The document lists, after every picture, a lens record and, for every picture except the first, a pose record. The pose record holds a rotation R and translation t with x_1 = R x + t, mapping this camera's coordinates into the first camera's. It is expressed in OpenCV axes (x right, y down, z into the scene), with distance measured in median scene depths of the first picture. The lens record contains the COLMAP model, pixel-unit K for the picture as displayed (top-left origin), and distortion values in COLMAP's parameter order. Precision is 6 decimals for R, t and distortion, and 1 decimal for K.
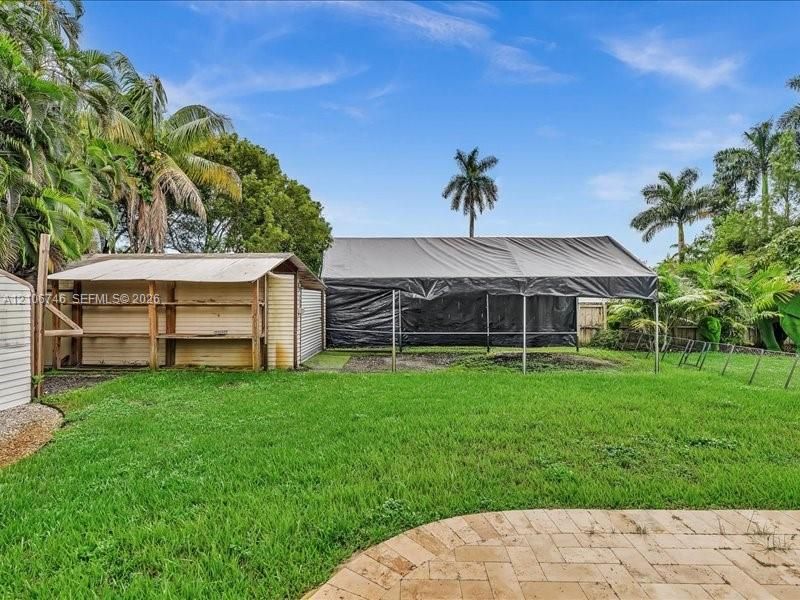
lens RADIAL K [[406.1, 0, 397.8], [0, 406.1, 296.1], [0, 0, 1]] dist [-0.003102, 0.000327]
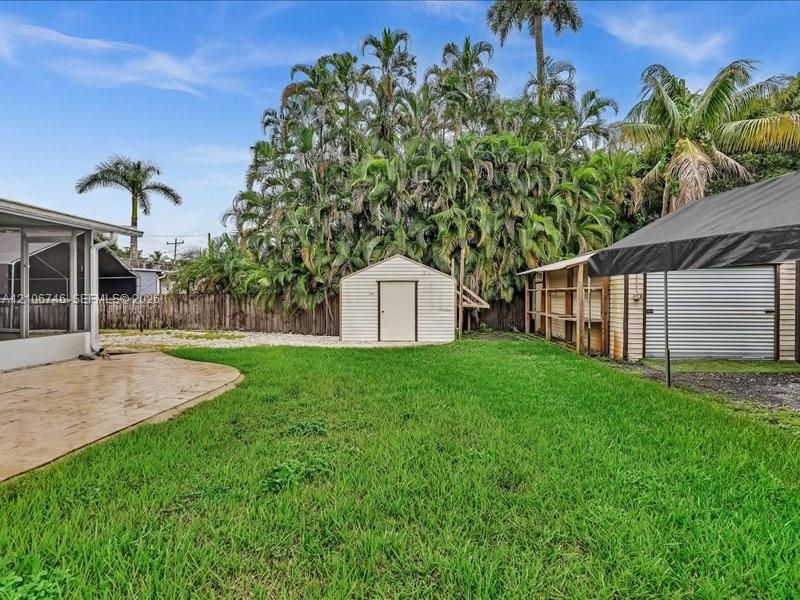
lens RADIAL K [[406.1, 0, 397.8], [0, 406.1, 296.1], [0, 0, 1]] dist [-0.003102, 0.000327]
pose [[-0.036959, 0.004373, -0.999307, 0.689856], [0.003316, 0.999985, 0.004253, 0.033376], [0.999311, -0.003157, -0.036973, 0.577380]]
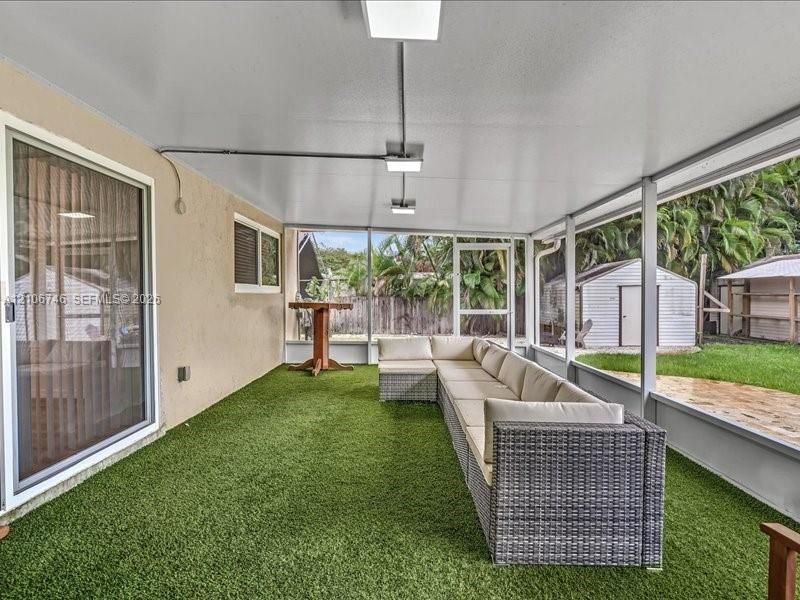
lens RADIAL K [[406.1, 0, 397.8], [0, 406.1, 296.1], [0, 0, 1]] dist [-0.003102, 0.000327]
pose [[0.026923, 0.014282, -0.999535, 0.664869], [0.004506, 0.999886, 0.014408, 0.000044], [0.999627, -0.004892, 0.026856, -0.305001]]
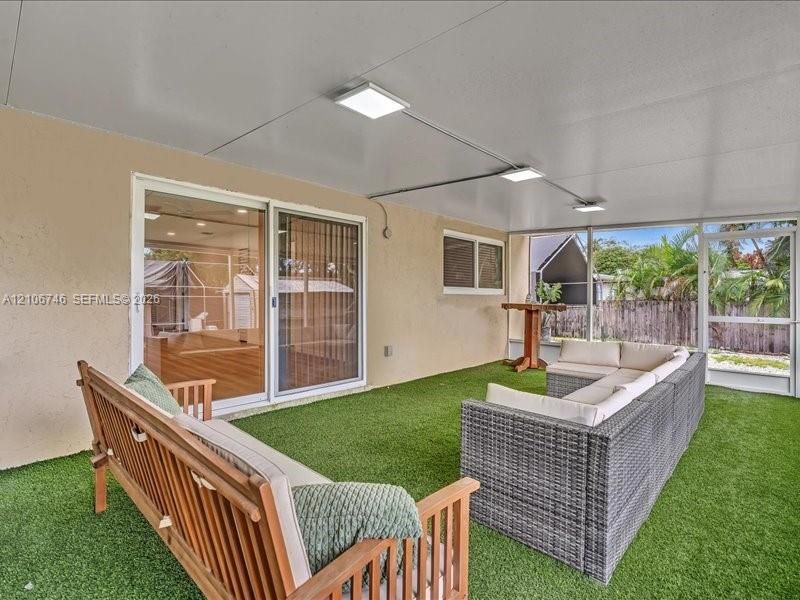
lens RADIAL K [[406.1, 0, 397.8], [0, 406.1, 296.1], [0, 0, 1]] dist [-0.003102, 0.000327]
pose [[-0.663991, 0.003605, -0.747732, 0.674489], [0.003842, 0.999992, 0.001409, 0.004682], [0.747730, -0.001937, -0.664000, -0.104094]]
